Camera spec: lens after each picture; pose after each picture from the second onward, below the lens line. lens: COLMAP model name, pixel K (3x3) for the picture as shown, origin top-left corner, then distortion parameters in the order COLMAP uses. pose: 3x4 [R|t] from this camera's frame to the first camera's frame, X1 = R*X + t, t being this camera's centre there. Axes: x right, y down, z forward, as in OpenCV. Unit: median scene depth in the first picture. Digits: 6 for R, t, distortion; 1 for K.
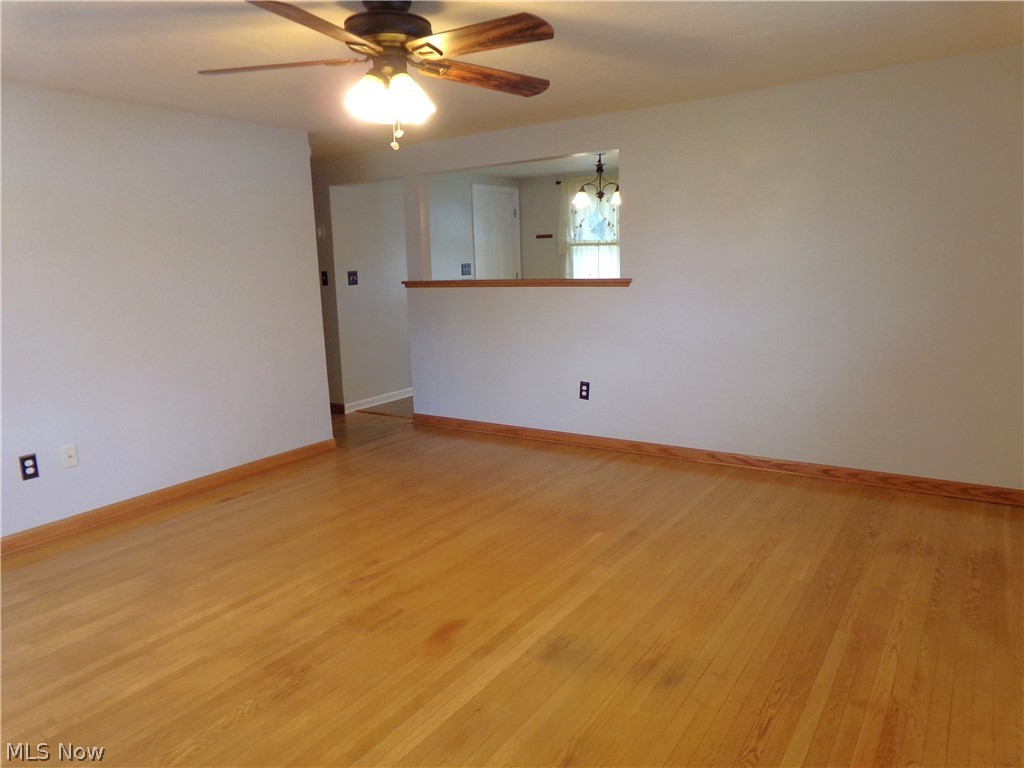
lens RADIAL K [[694.5, 0, 478.6], [0, 694.5, 408.8], [0, 0, 1]] dist [-0.060605, 0.143048]
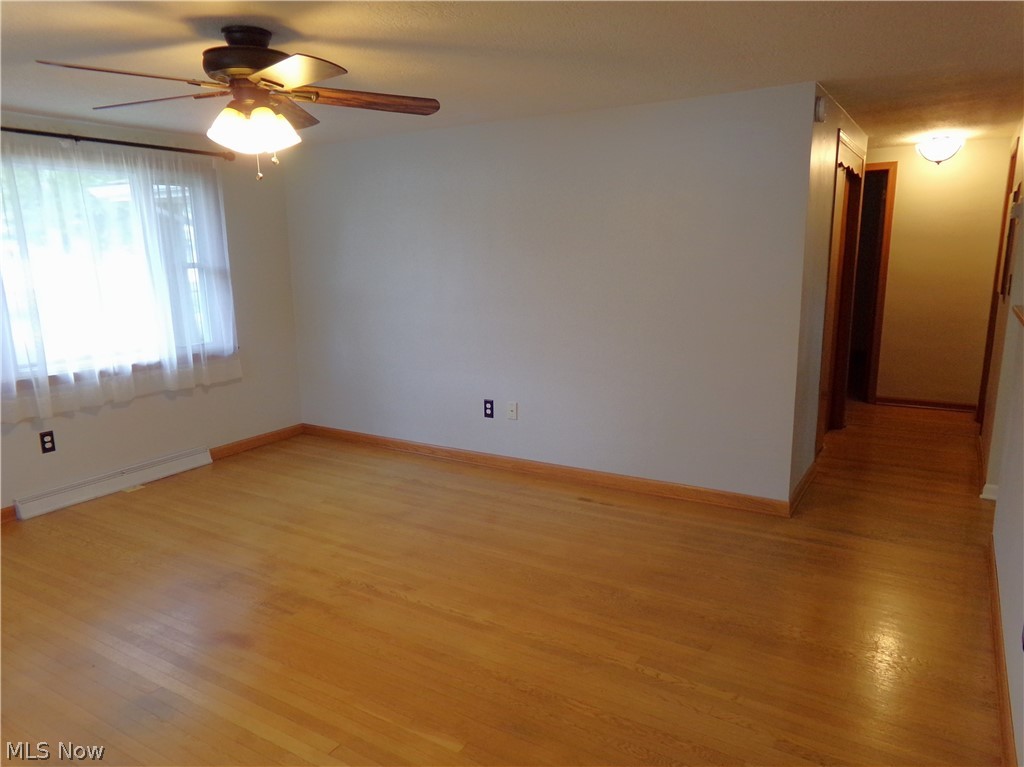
lens RADIAL K [[714.6, 0, 516.6], [0, 714.6, 382.8], [0, 0, 1]] dist [-0.062306, 0.117286]
pose [[0.089141, 0.228731, -0.969400, 0.863909], [-0.197958, 0.957927, 0.207821, -0.330911], [0.976149, 0.173375, 0.130669, 1.093497]]
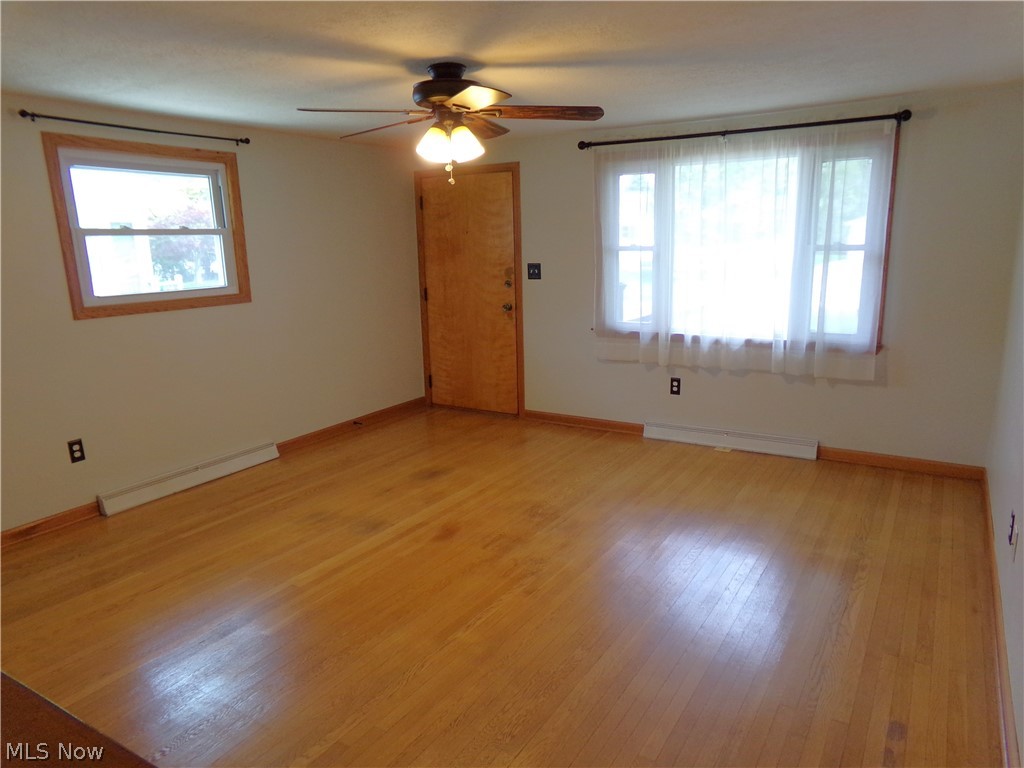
lens RADIAL K [[714.6, 0, 516.6], [0, 714.6, 383.3], [0, 0, 1]] dist [-0.062306, 0.117286]
pose [[-0.994129, 0.079261, -0.073657, -0.095871], [0.041845, 0.909397, 0.413820, -0.501258], [0.099783, 0.408308, -0.907374, 1.994651]]
